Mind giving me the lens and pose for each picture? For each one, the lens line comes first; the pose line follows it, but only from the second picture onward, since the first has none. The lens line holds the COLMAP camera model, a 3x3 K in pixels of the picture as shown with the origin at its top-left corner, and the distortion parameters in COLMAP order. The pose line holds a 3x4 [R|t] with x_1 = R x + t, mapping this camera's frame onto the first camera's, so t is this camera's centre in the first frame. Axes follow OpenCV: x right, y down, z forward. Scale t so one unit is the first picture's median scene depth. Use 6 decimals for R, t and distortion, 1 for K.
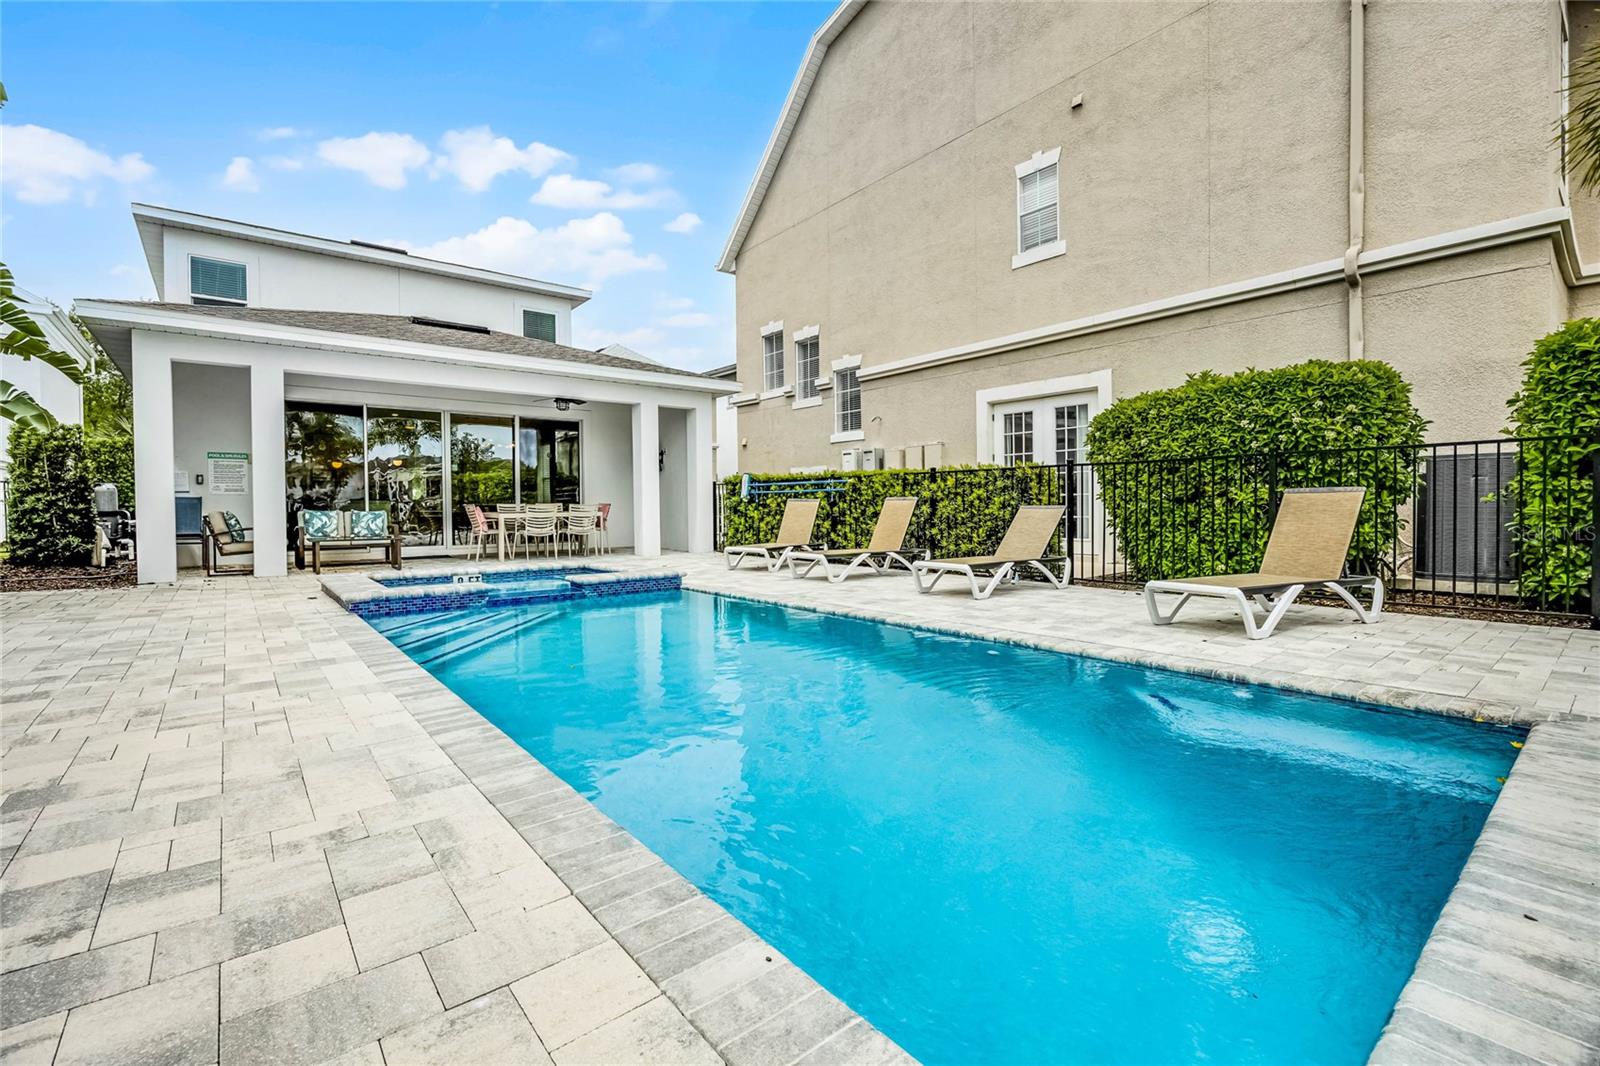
lens RADIAL K [[710.3, 0, 796.1], [0, 710.3, 525.0], [0, 0, 1]] dist [-0.014102, 0.000621]
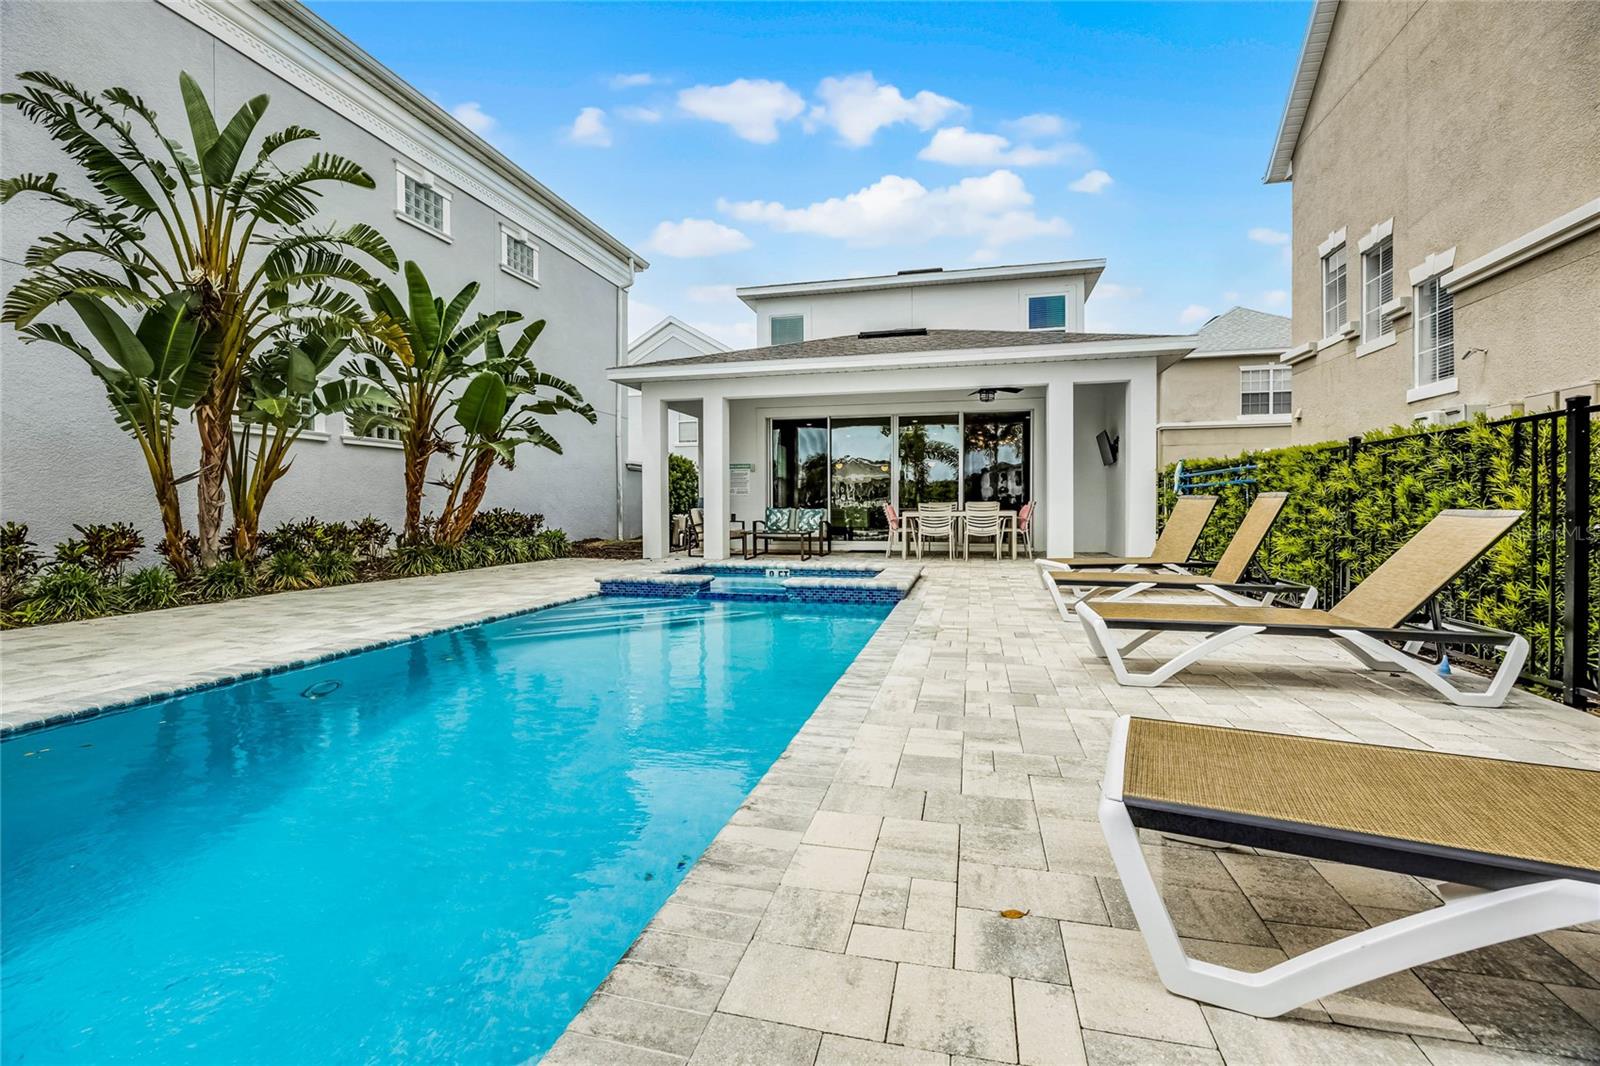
lens RADIAL K [[710.3, 0, 796.1], [0, 710.3, 525.0], [0, 0, 1]] dist [-0.014102, 0.000621]
pose [[0.588437, 0.024975, -0.808157, 0.265624], [-0.020802, 0.999660, 0.015747, -0.009017], [0.808275, 0.007545, 0.588756, 0.238675]]
